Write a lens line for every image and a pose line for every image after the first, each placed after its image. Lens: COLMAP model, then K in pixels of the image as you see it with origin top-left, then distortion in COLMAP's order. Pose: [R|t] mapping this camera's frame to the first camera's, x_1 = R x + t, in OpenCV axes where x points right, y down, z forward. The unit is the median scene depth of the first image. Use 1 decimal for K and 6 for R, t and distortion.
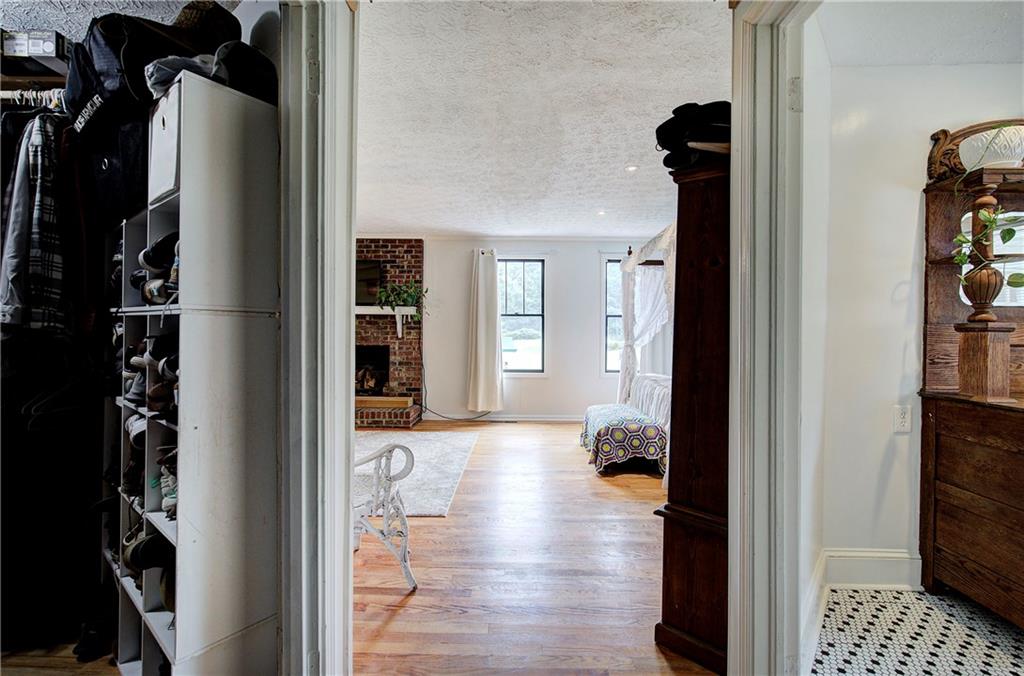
lens RADIAL K [[438.3, 0, 514.7], [0, 438.3, 335.7], [0, 0, 1]] dist [0.007022, -0.002032]
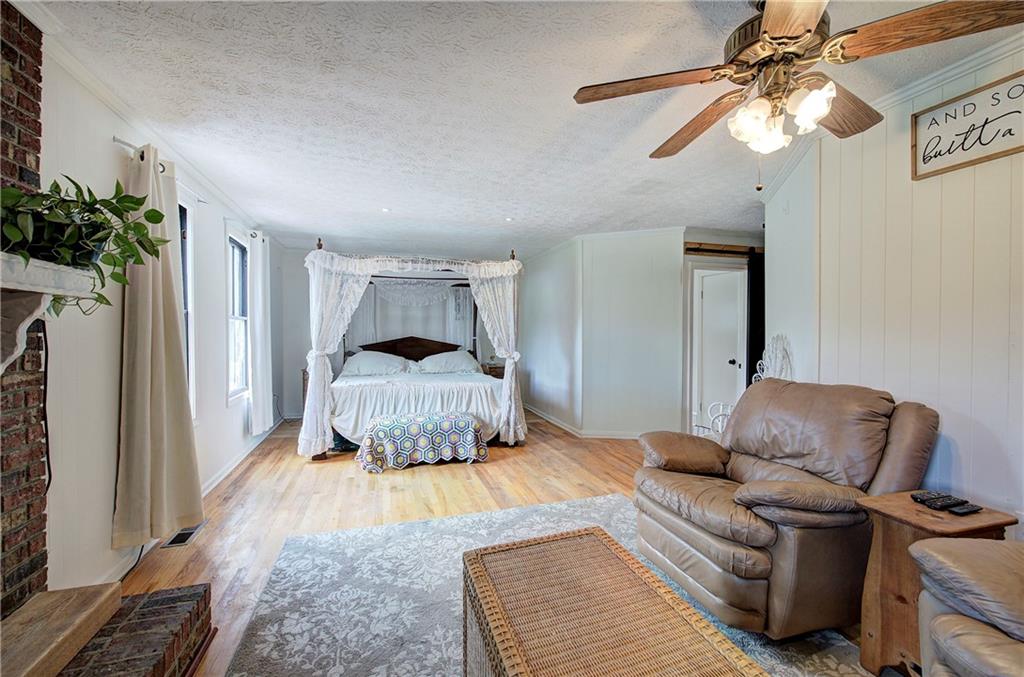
lens RADIAL K [[438.3, 0, 516.2], [0, 438.3, 338.9], [0, 0, 1]] dist [0.007022, -0.002032]
pose [[-0.306534, -0.024880, 0.951535, -0.590797], [0.003784, 0.999619, 0.027357, -0.028033], [-0.951852, 0.011987, -0.306323, 0.795356]]
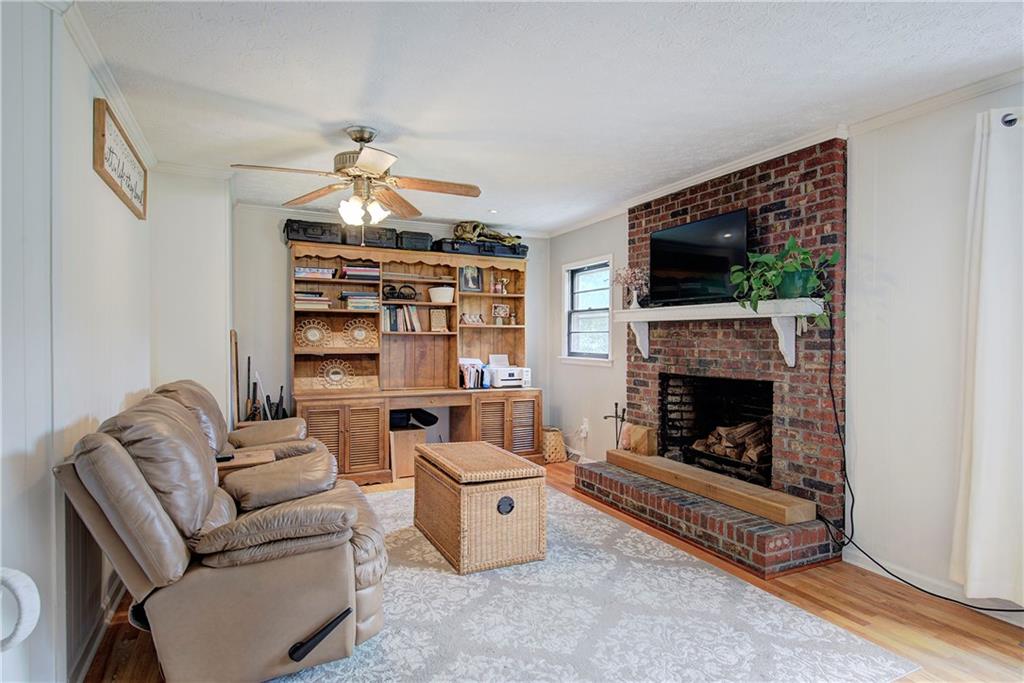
lens RADIAL K [[565.7, 0, 515.1], [0, 565.7, 338.9], [0, 0, 1]] dist [0.006483, -0.002772]
pose [[0.434063, -0.004377, -0.900872, 0.150606], [-0.003414, 0.999973, -0.006503, -0.019649], [0.900876, 0.005899, 0.434036, 0.477573]]
